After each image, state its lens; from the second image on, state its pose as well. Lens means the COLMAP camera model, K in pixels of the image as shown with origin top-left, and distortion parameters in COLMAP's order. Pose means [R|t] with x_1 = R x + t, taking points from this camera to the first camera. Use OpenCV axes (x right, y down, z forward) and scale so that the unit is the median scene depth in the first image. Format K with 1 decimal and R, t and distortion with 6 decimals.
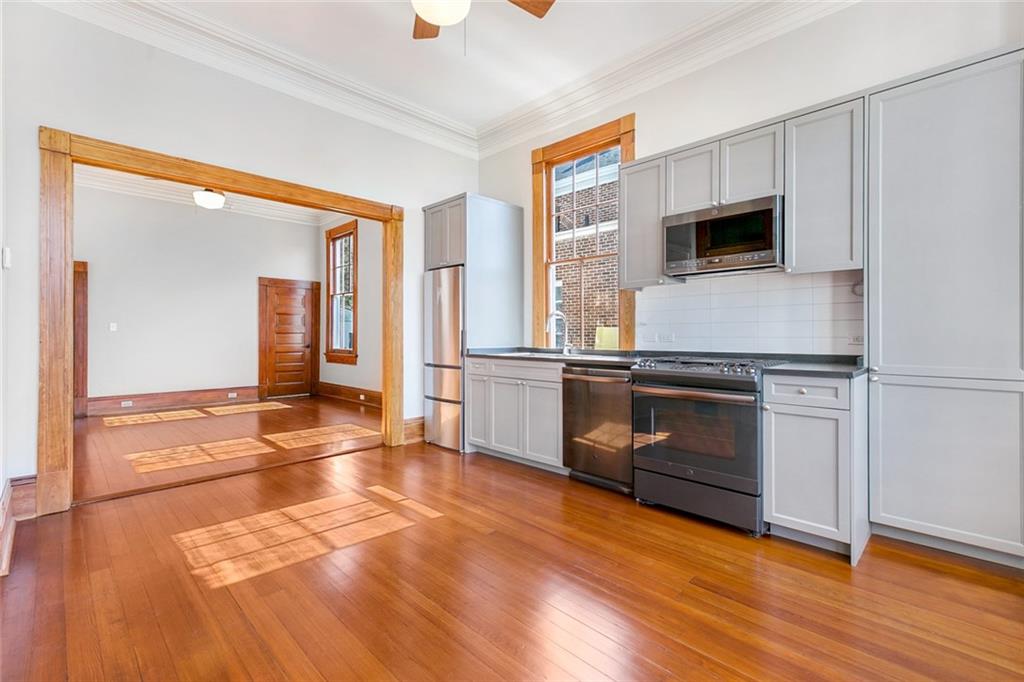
lens RADIAL K [[458.0, 0, 508.6], [0, 458.0, 335.8], [0, 0, 1]] dist [0.019313, 0.000342]
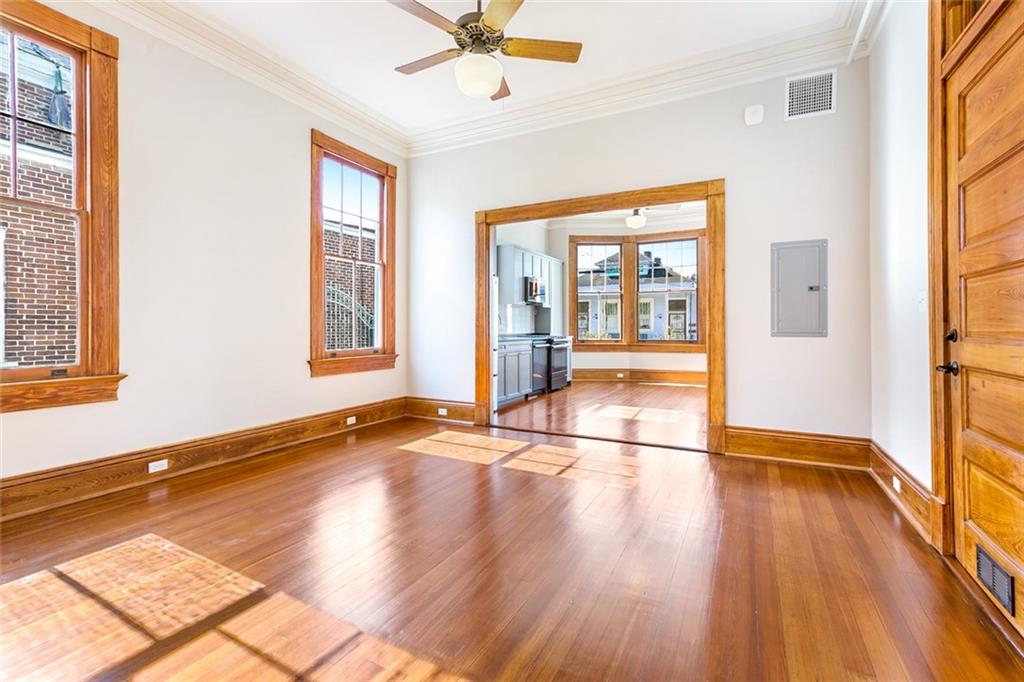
lens RADIAL K [[456.0, 0, 516.1], [0, 456.0, 325.7], [0, 0, 1]] dist [0.002789, 0.000513]
pose [[-0.317058, 0.001028, 0.948406, -0.825713], [-0.001533, 0.999998, -0.001596, -0.001092], [-0.948405, -0.001960, -0.317056, 0.795613]]
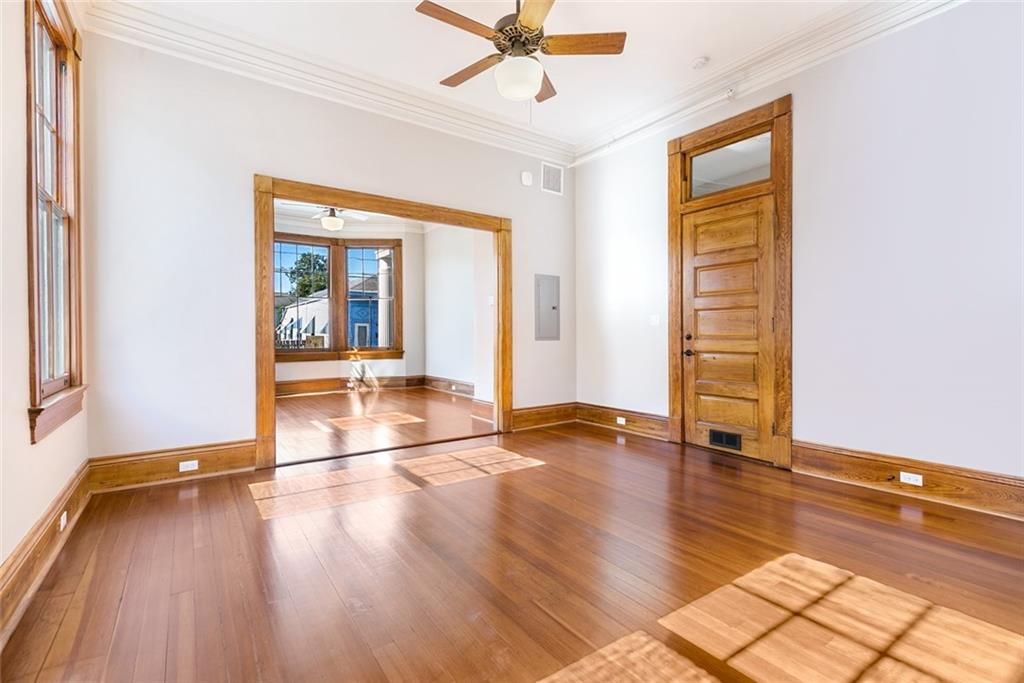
lens RADIAL K [[458.0, 0, 508.6], [0, 458.0, 336.3], [0, 0, 1]] dist [0.019313, 0.000342]
pose [[-0.986713, -0.000708, 0.162474, -0.507739], [-0.000077, 0.999992, 0.003893, 0.000302], [-0.162475, 0.003828, -0.986705, 1.082222]]
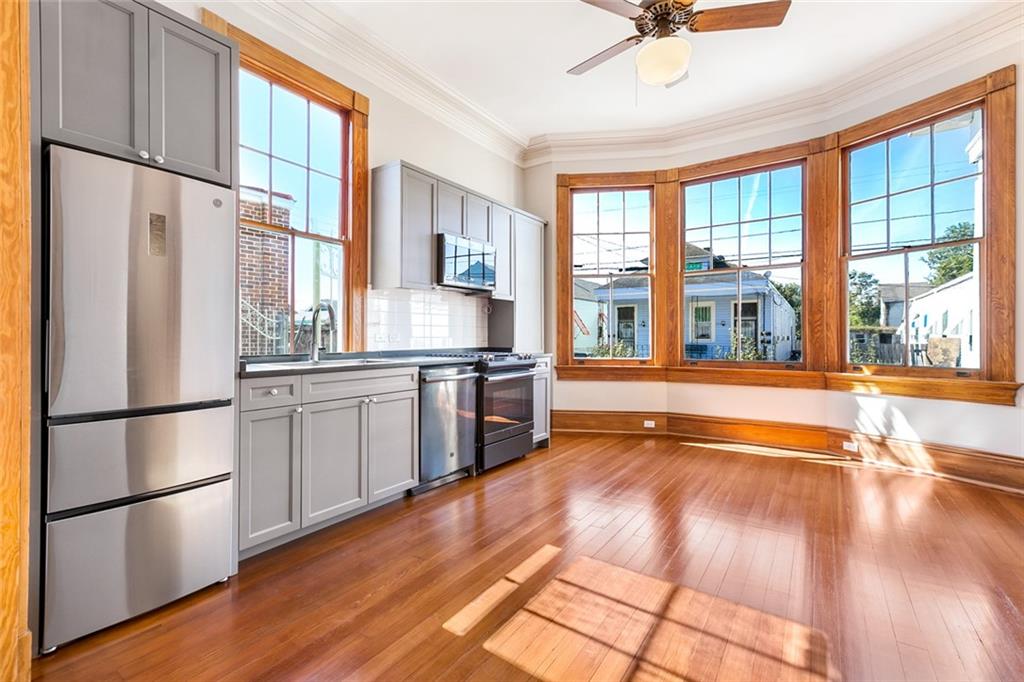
lens RADIAL K [[458.0, 0, 508.6], [0, 458.0, 335.8], [0, 0, 1]] dist [0.019313, 0.000342]
pose [[-0.191390, -0.000624, 0.981514, -0.367985], [-0.002407, 0.999997, 0.000166, -0.000339], [-0.981511, -0.002331, -0.191391, 0.468518]]
